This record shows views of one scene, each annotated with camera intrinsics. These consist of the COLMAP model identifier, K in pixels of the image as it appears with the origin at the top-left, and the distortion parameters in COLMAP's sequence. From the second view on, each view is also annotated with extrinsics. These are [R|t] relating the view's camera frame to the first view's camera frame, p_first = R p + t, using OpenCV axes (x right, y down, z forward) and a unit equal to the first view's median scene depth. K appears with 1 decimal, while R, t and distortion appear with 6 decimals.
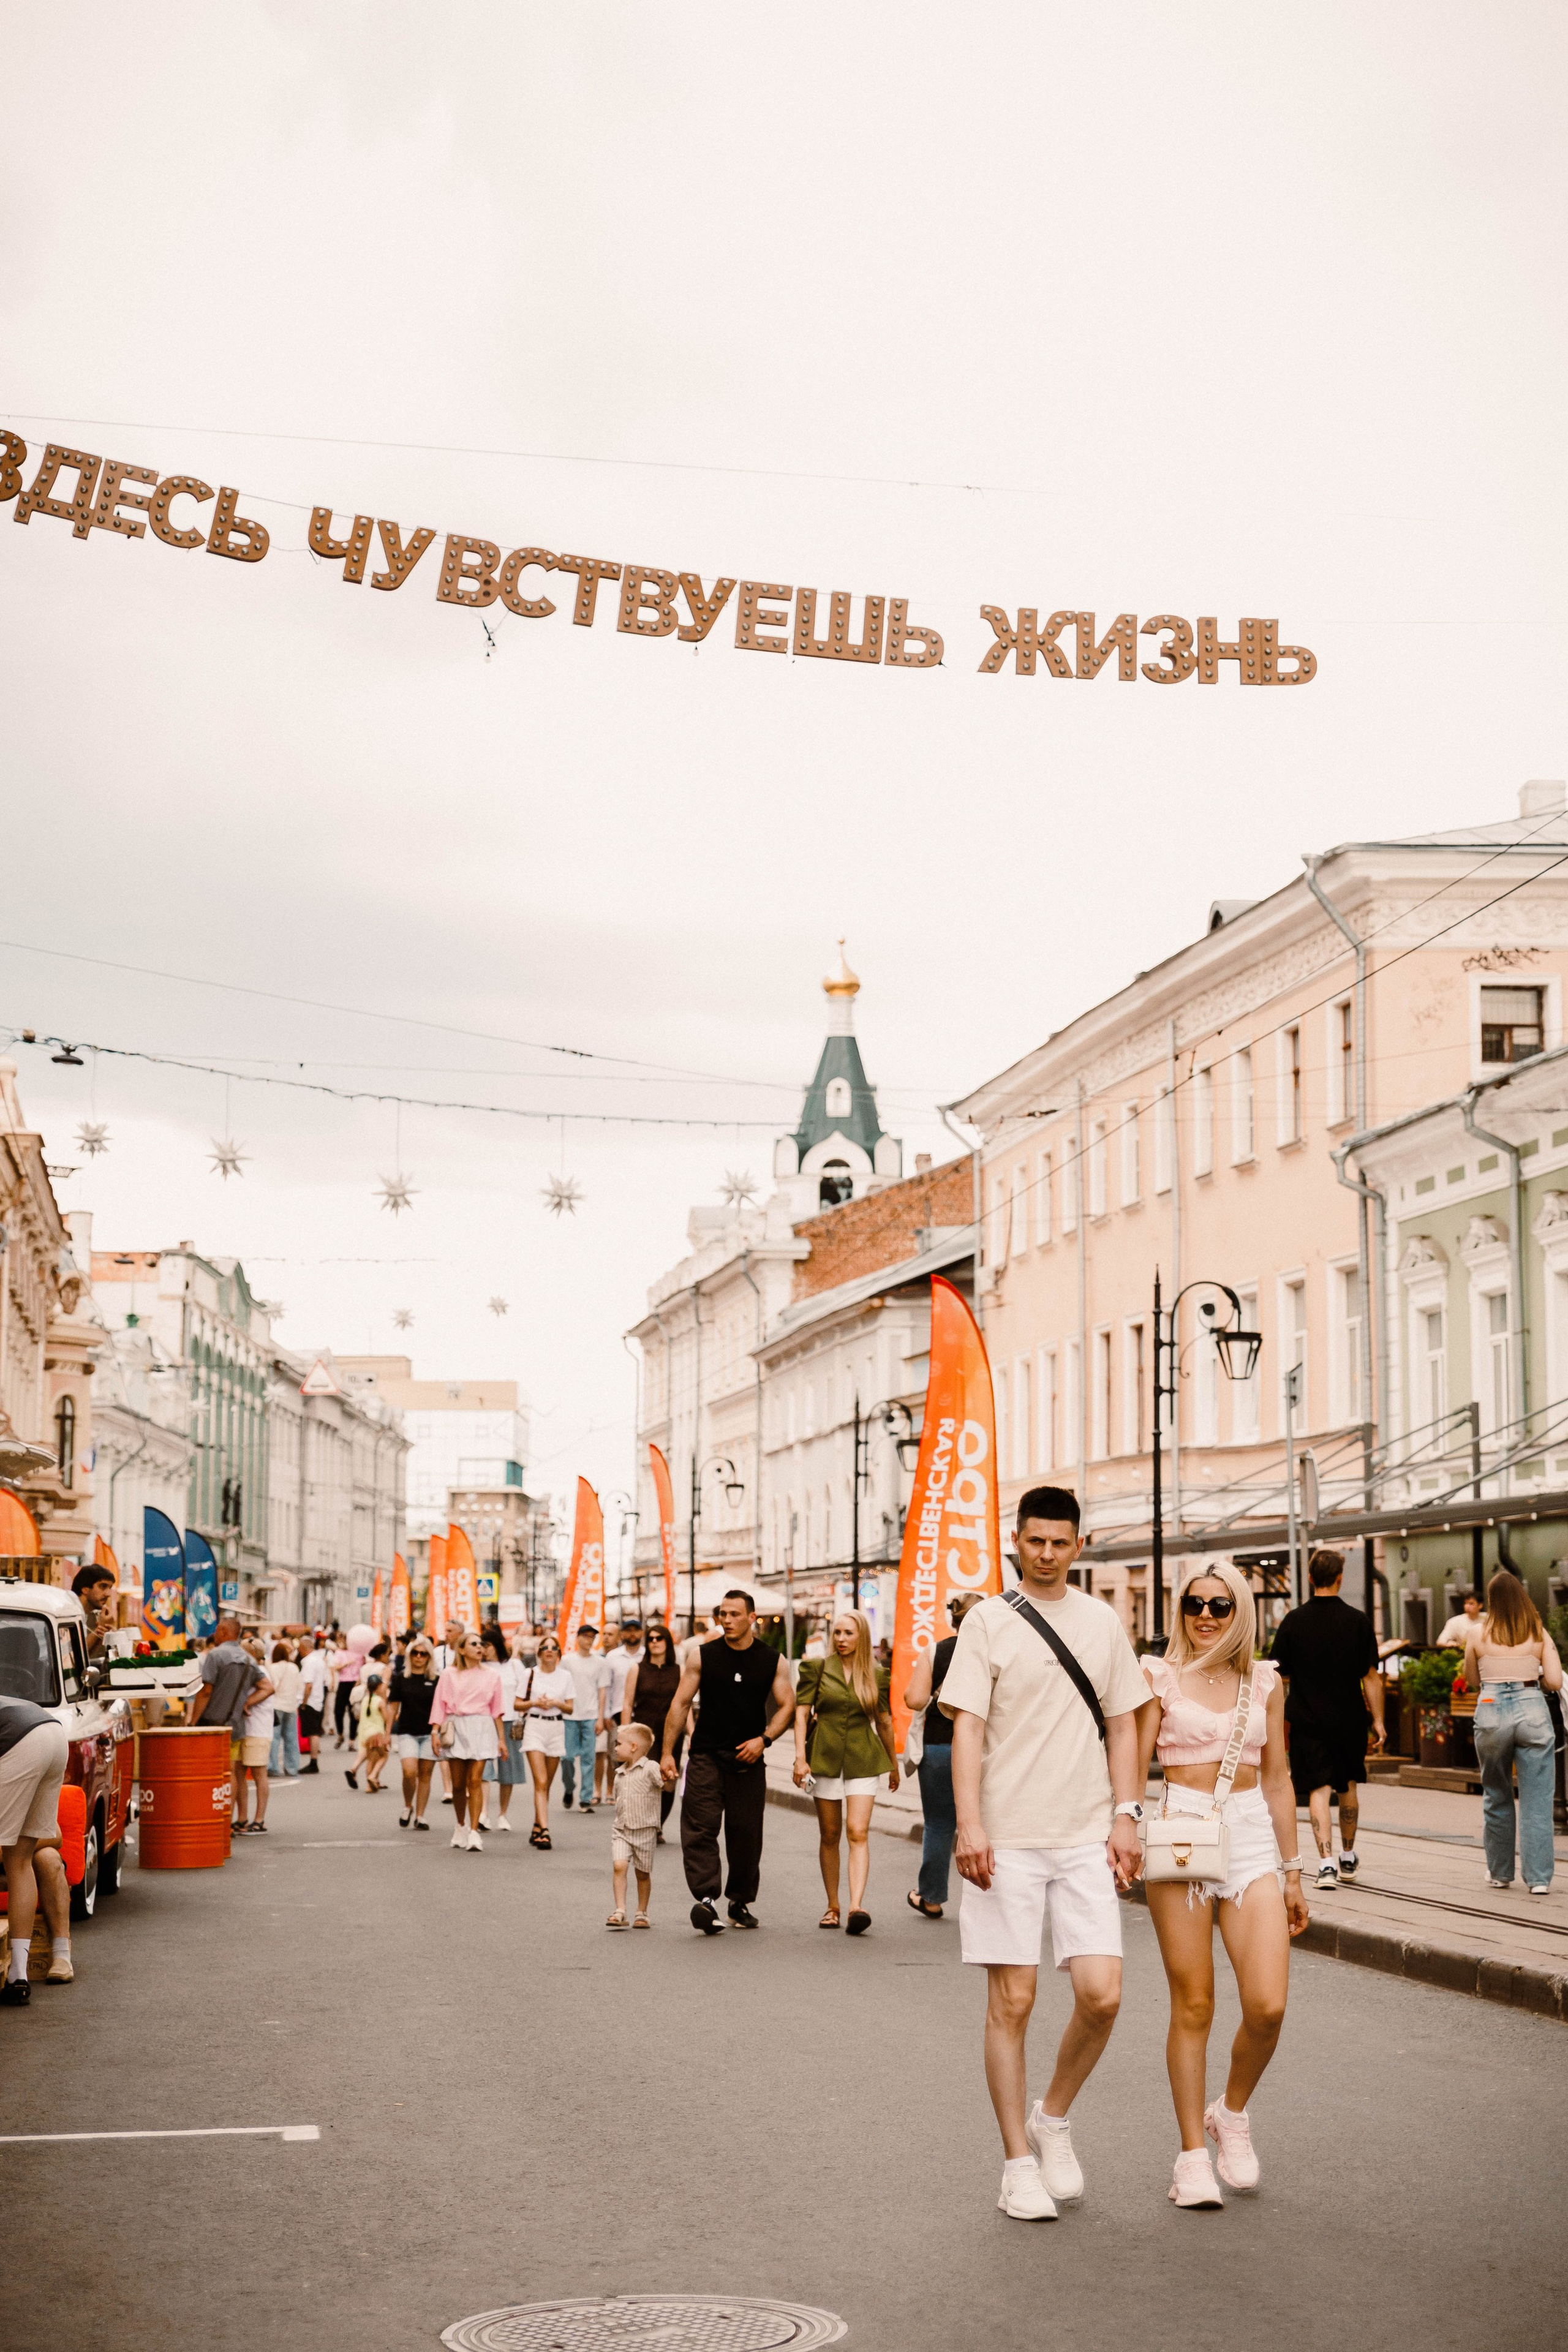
lens RADIAL K [[3993.5, 0, 787.1], [0, 3993.5, 1084.0], [0, 0, 1]] dist [0.029046, -0.035027]
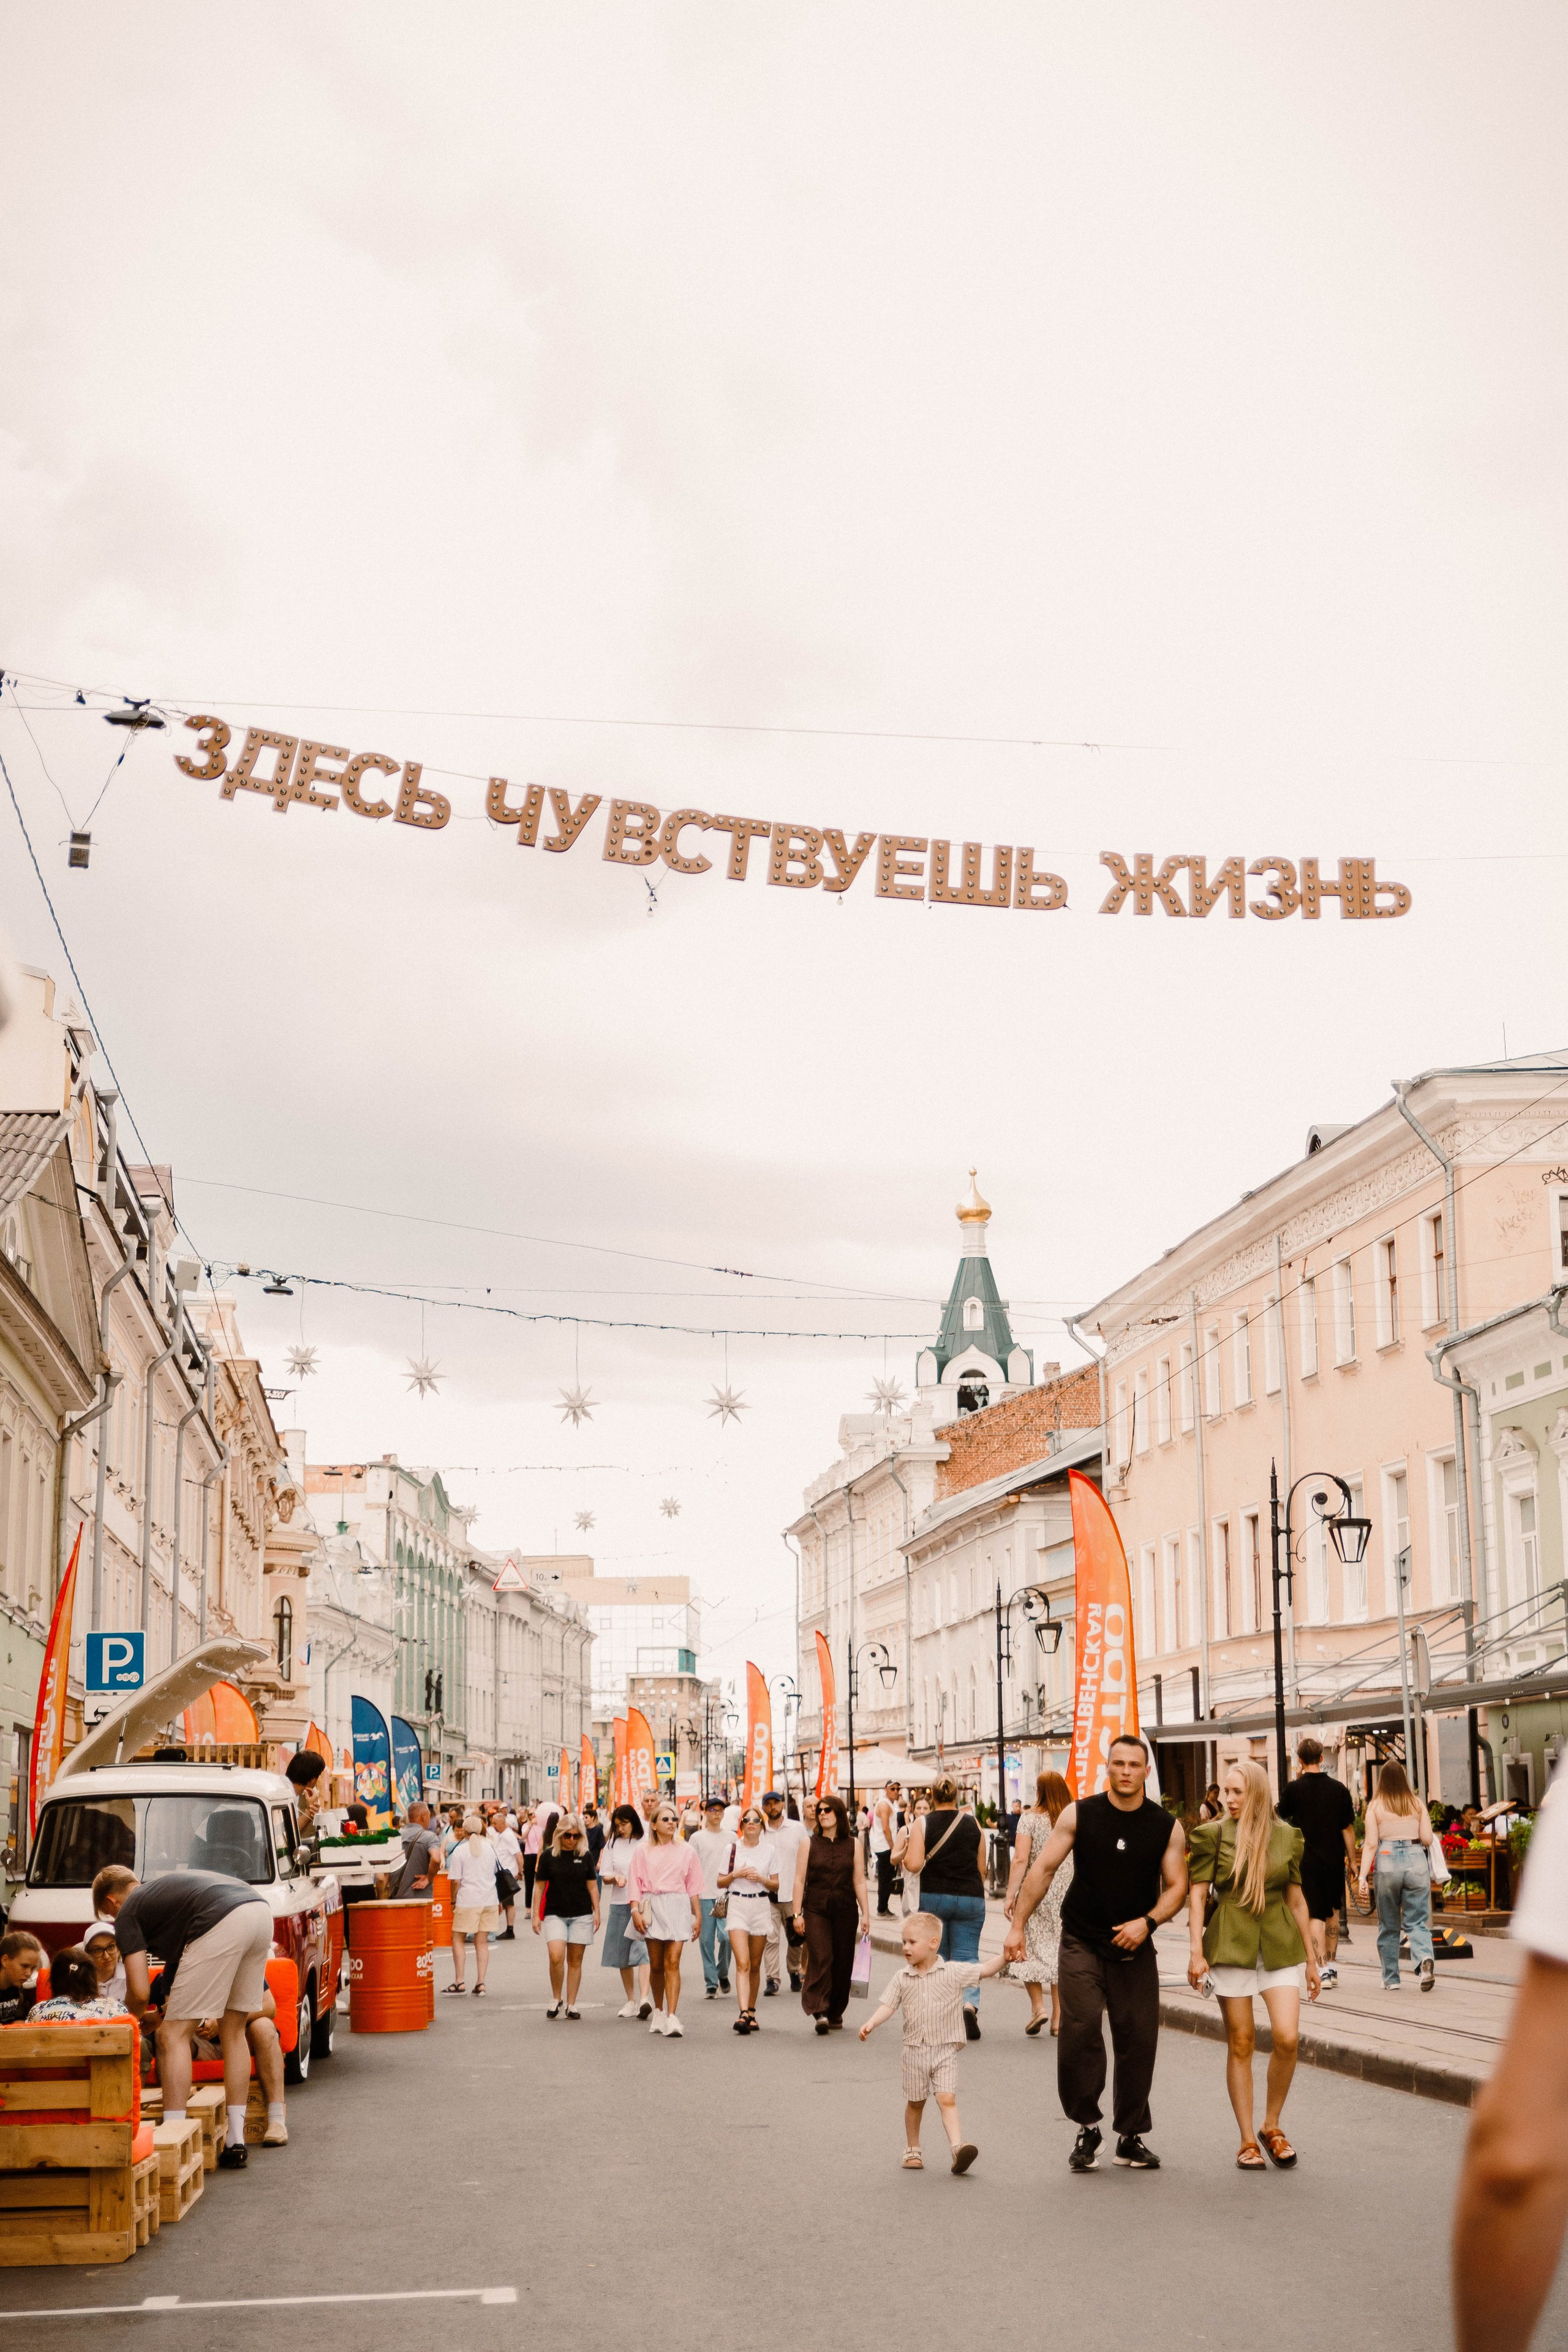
lens RADIAL K [[3581.7, 0, 788.1], [0, 3581.7, 1092.4], [0, 0, 1]] dist [-0.004421, -0.021883]
pose [[0.999068, -0.022185, -0.037032, -0.000426], [0.019948, 0.998015, -0.059729, 0.000500], [0.038283, 0.058935, 0.997527, 0.005312]]
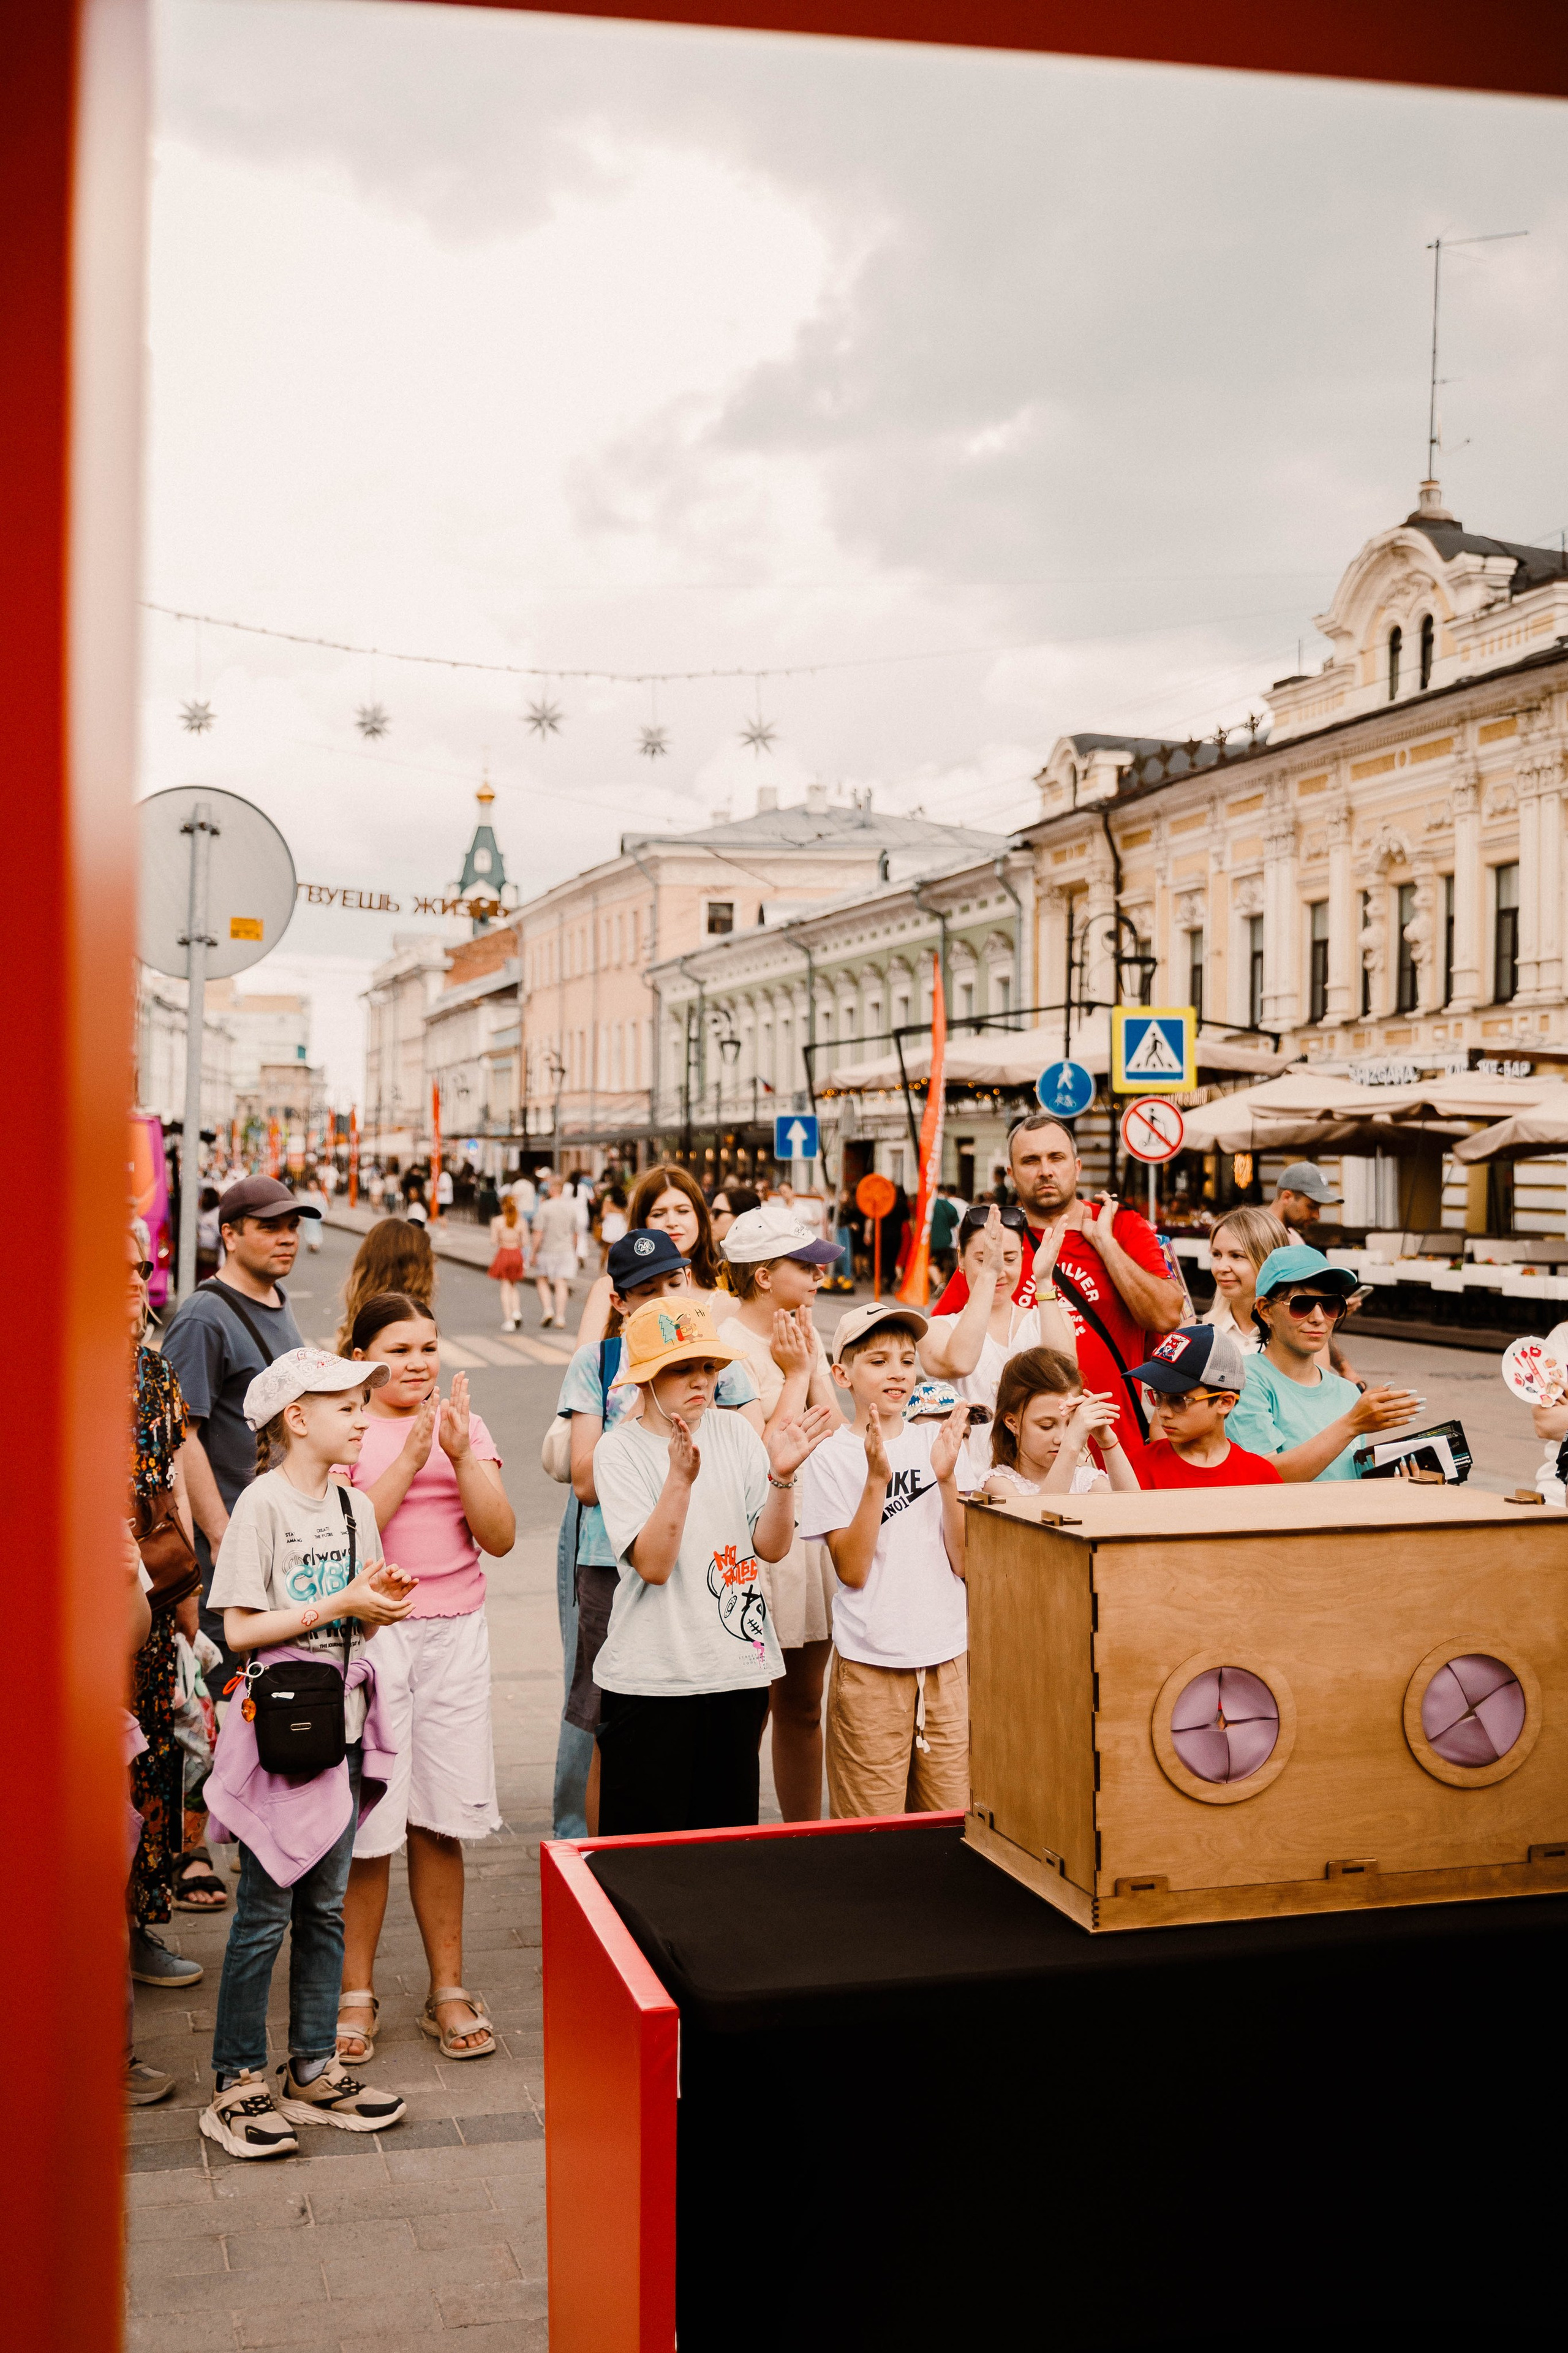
lens RADIAL K [[2700.7, 0, 784.0], [0, 2700.7, 1176.5], [0, 0, 1]] dist [0.002166, 0.005304]
pose [[0.994139, 0.009663, 0.107675, 0.025315], [-0.025206, 0.989265, 0.143942, -0.047375], [-0.105128, -0.145813, 0.983711, -0.294475]]
